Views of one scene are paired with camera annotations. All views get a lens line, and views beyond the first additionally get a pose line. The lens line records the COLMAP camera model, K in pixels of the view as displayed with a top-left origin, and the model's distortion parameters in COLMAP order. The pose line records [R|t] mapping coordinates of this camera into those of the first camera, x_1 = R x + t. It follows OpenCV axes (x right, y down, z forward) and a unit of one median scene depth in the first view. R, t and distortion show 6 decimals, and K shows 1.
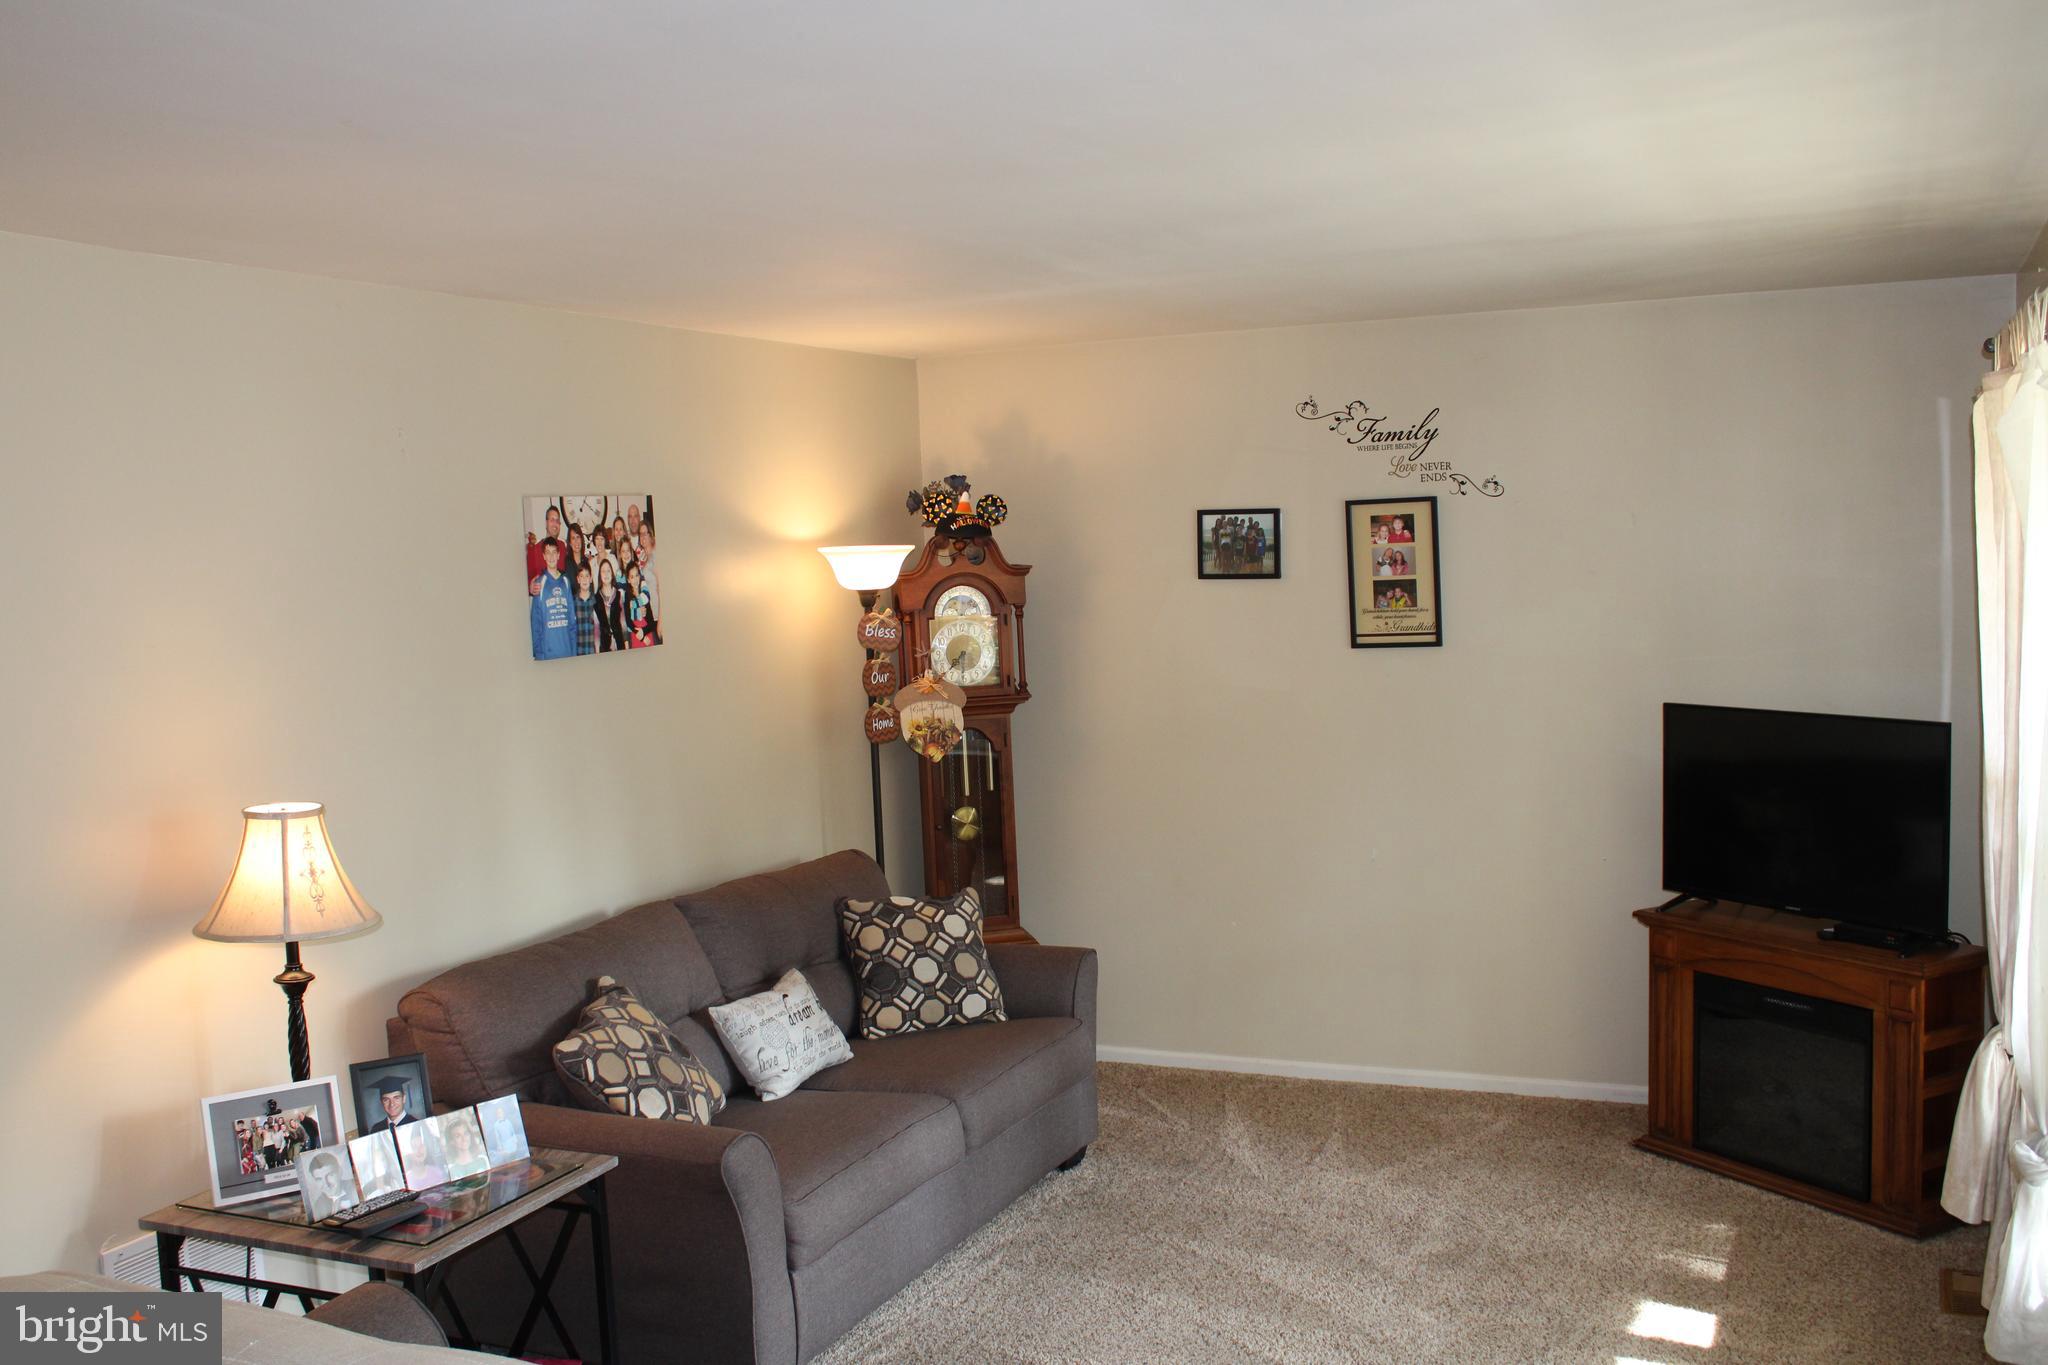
lens RADIAL K [[1877.9, 0, 1024.7], [0, 1877.9, 716.5], [0, 0, 1]] dist [-0.131810, 0.008533]
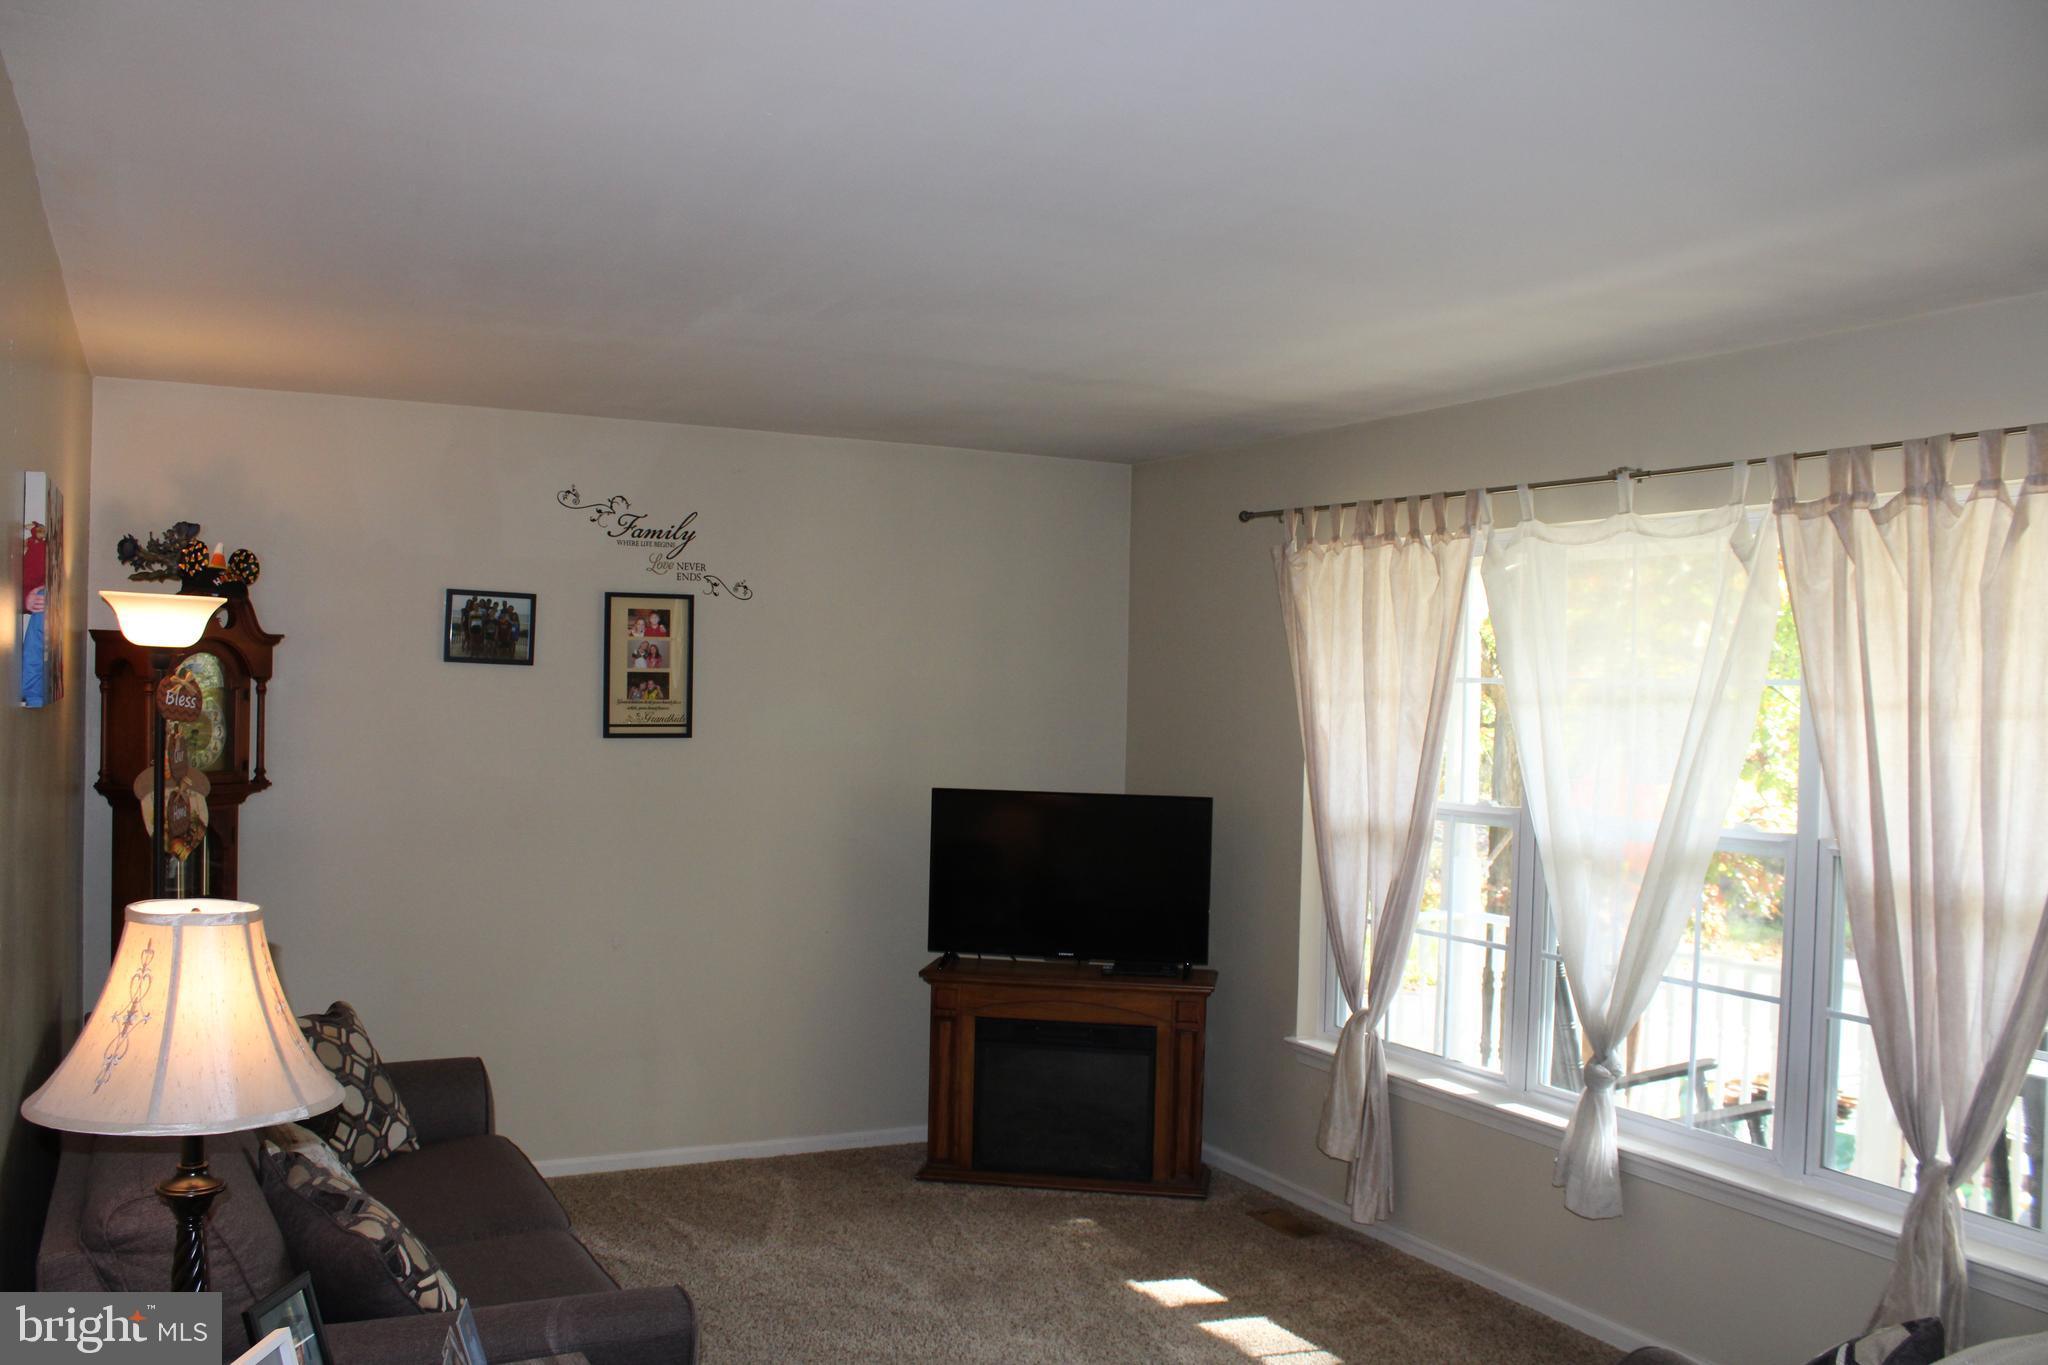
lens RADIAL K [[1711.4, 0, 1024.7], [0, 1711.4, 702.0], [0, 0, 1]] dist [-0.165149, 0.148807]
pose [[0.613201, 0.044120, 0.788694, -0.413880], [0.024117, 0.996928, -0.074520, 0.018013], [-0.789558, 0.064717, 0.610254, 0.265524]]
